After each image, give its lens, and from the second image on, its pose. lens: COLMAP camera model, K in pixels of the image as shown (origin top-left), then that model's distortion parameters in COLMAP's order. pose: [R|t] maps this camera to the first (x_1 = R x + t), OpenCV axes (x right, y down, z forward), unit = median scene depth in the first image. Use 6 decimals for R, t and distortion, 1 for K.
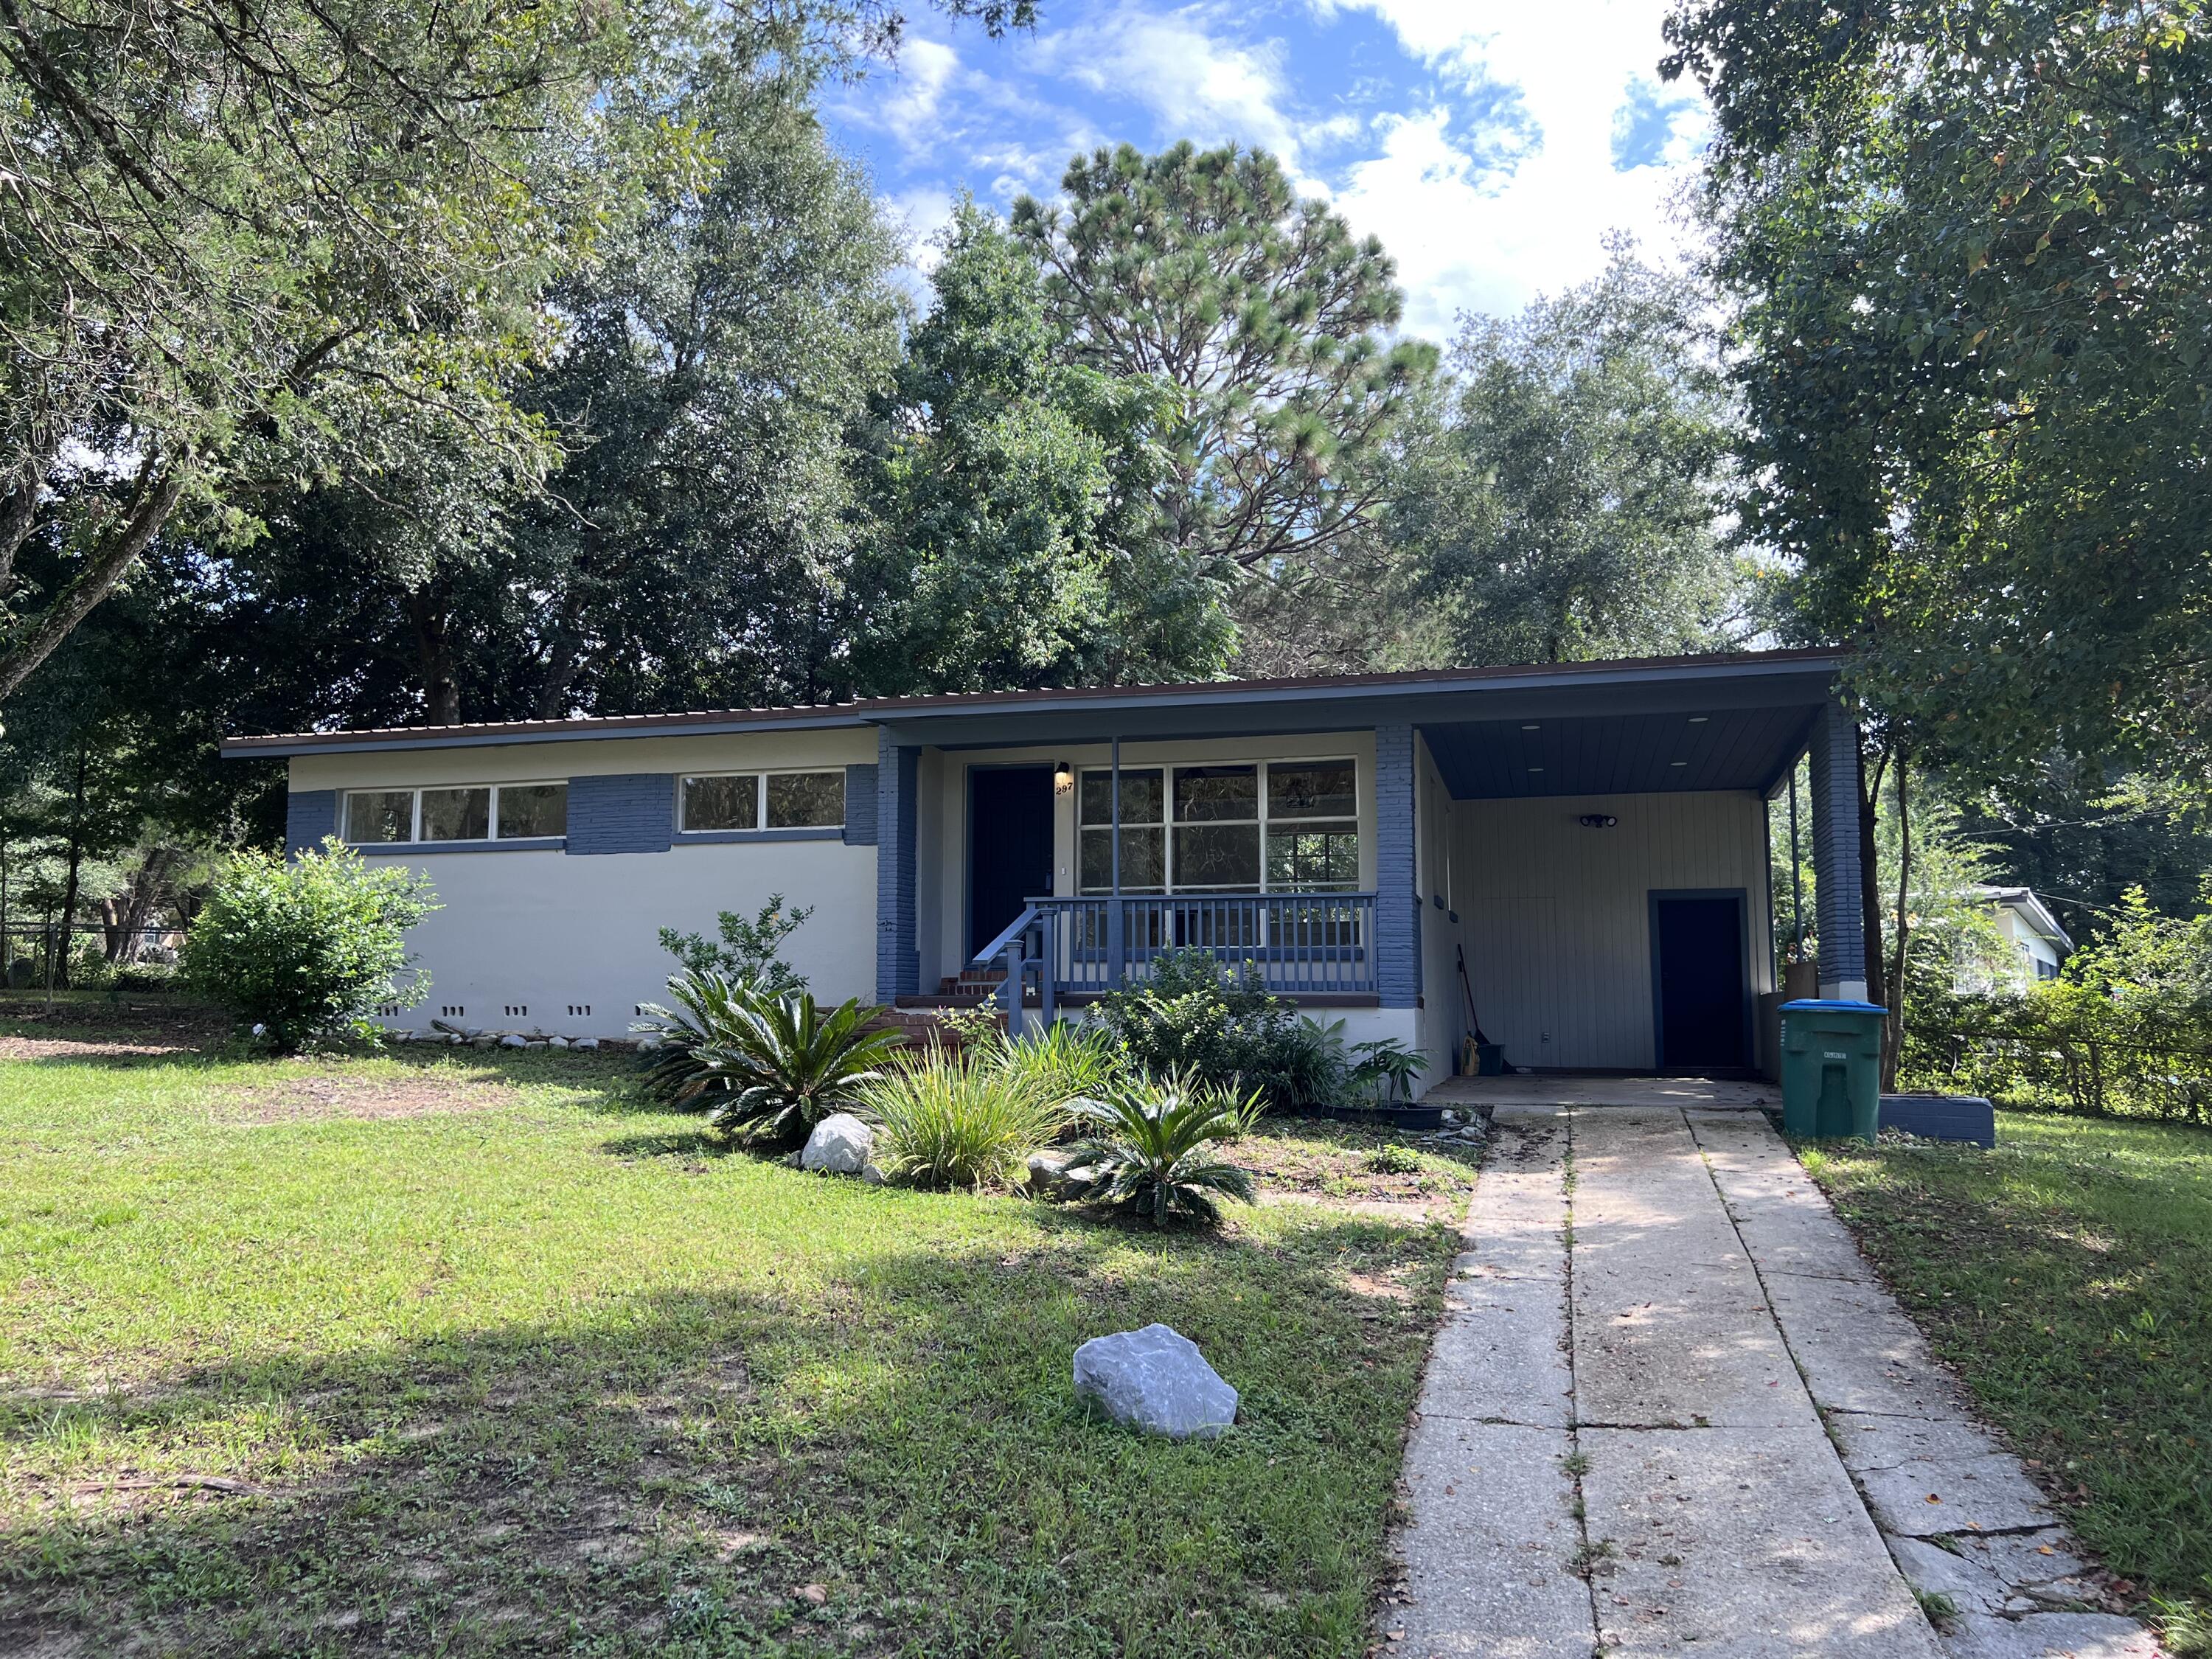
lens RADIAL K [[1671.9, 0, 1109.9], [0, 1671.9, 858.8], [0, 0, 1]] dist [0.022053, -0.004490]
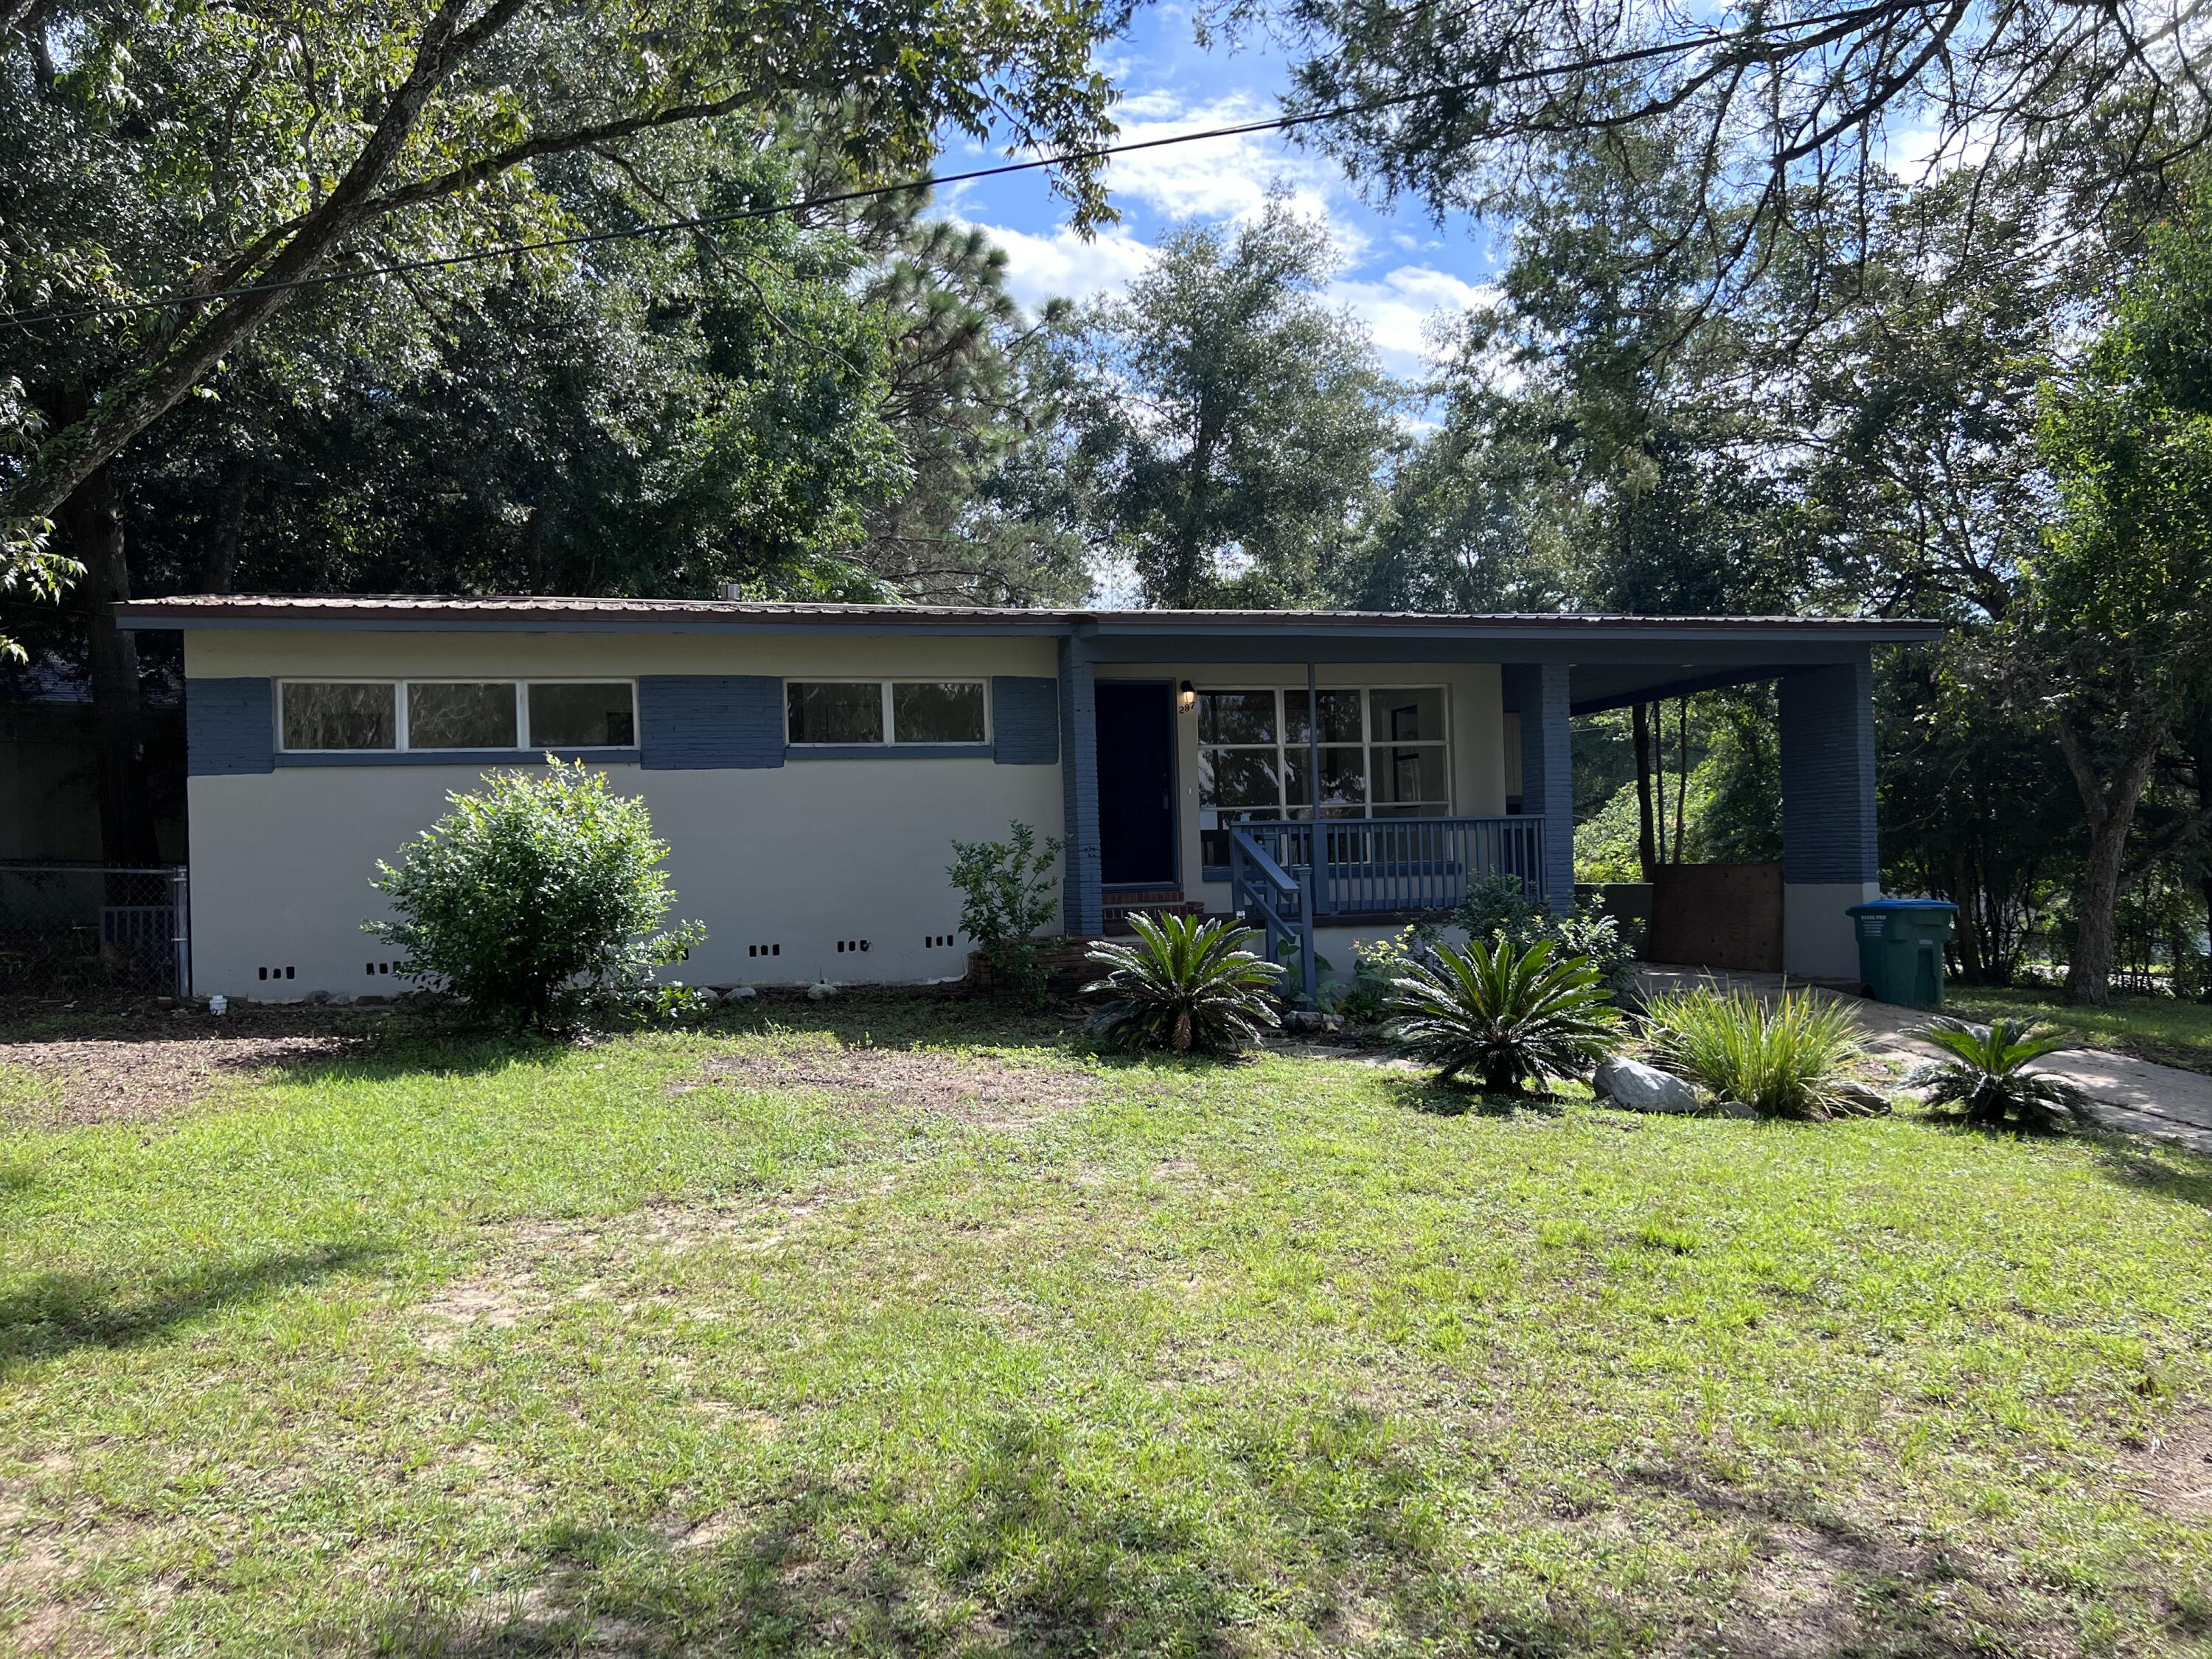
lens RADIAL K [[1671.9, 0, 1109.9], [0, 1671.9, 858.8], [0, 0, 1]] dist [0.022053, -0.004490]
pose [[0.831990, -0.017854, 0.554503, -0.698483], [0.002595, 0.999596, 0.028292, 0.020459], [-0.554784, -0.022100, 0.831701, 0.259741]]
